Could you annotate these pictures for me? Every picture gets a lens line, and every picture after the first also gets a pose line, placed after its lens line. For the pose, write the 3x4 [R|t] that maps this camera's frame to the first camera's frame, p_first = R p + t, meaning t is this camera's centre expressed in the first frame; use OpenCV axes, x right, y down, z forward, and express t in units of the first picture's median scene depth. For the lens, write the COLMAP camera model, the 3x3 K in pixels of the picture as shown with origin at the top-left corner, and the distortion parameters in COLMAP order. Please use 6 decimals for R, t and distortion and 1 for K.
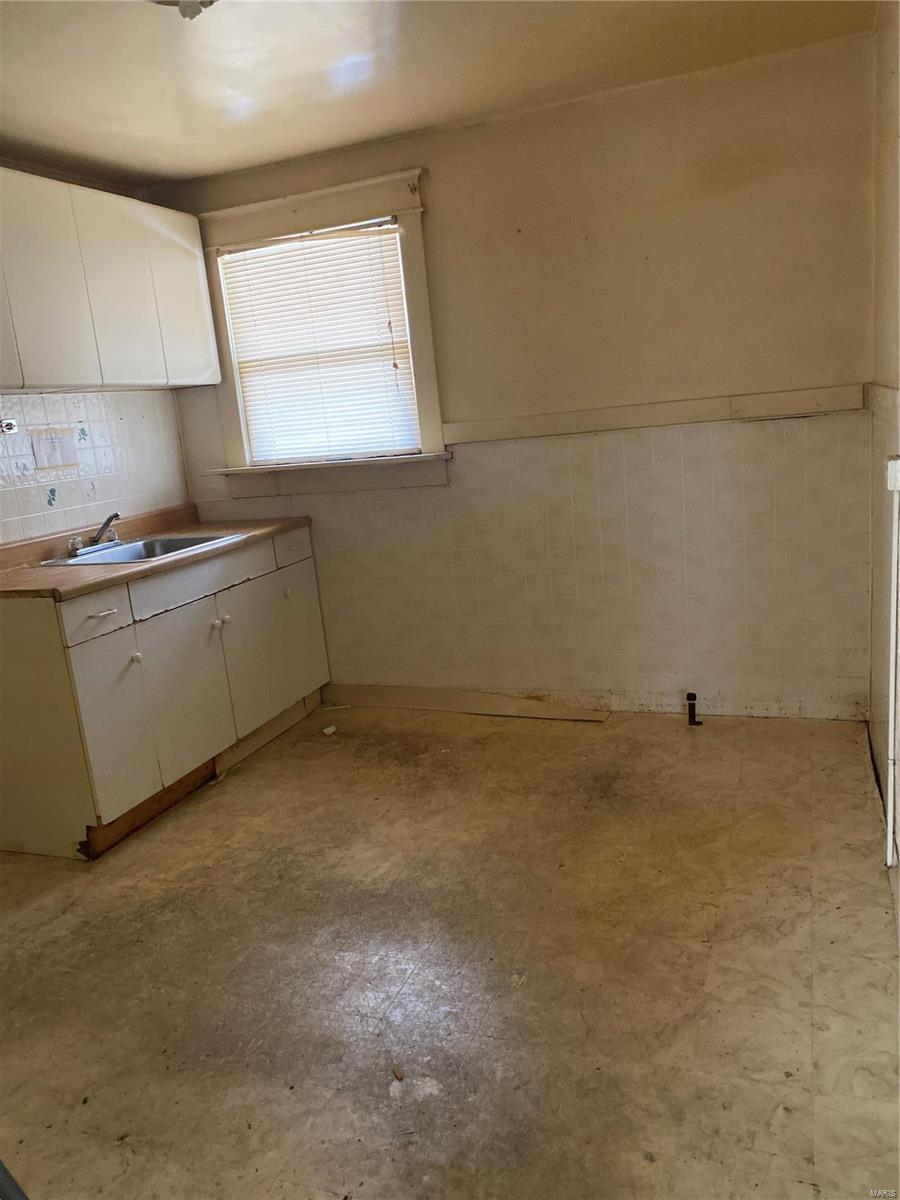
lens RADIAL K [[922.2, 0, 450.0], [0, 922.2, 600.0], [0, 0, 1]] dist [0.003250, -0.031411]
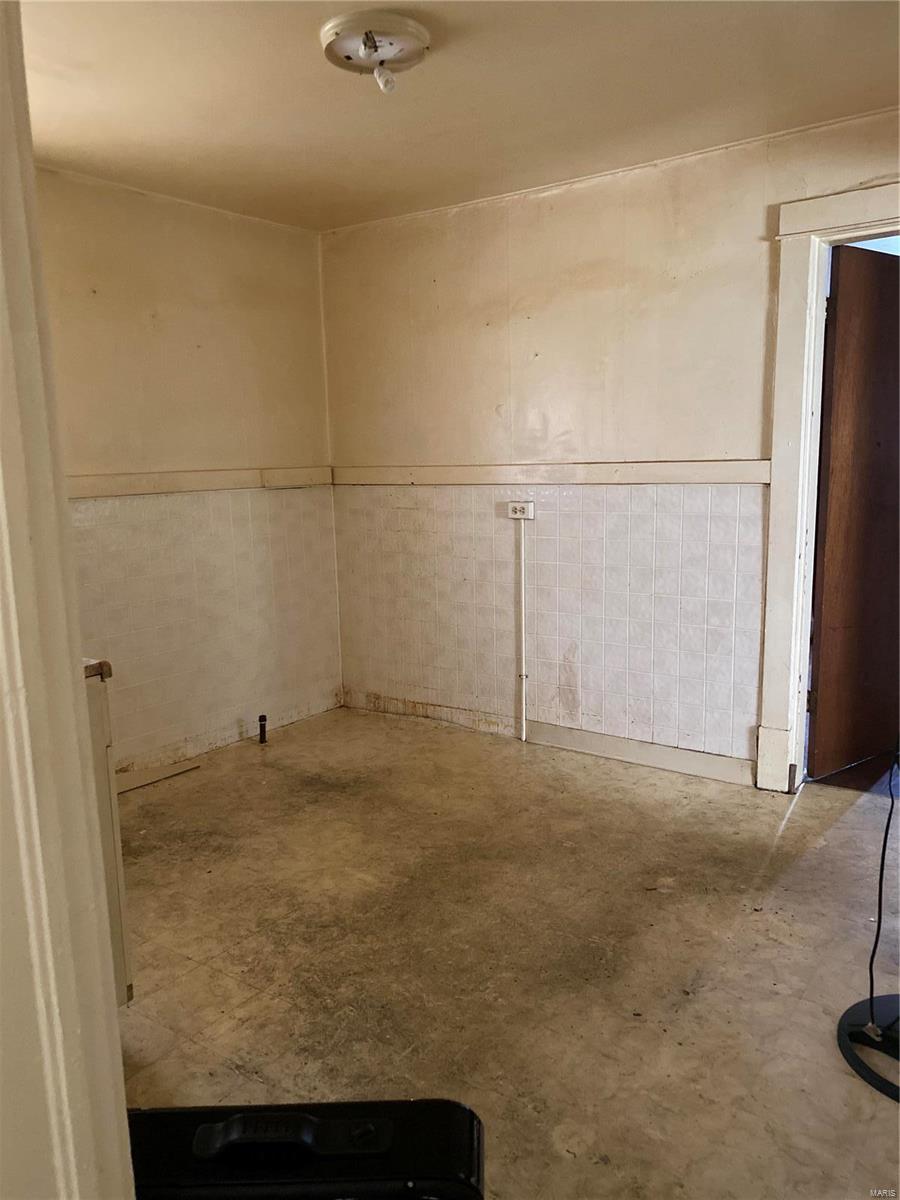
lens RADIAL K [[907.6, 0, 450.0], [0, 907.6, 600.0], [0, 0, 1]] dist [0.061131, -0.252022]
pose [[0.278150, -0.080128, 0.957190, -0.980095], [0.209066, 0.977674, 0.021090, -0.023380], [-0.937509, 0.194250, 0.288692, 0.513461]]
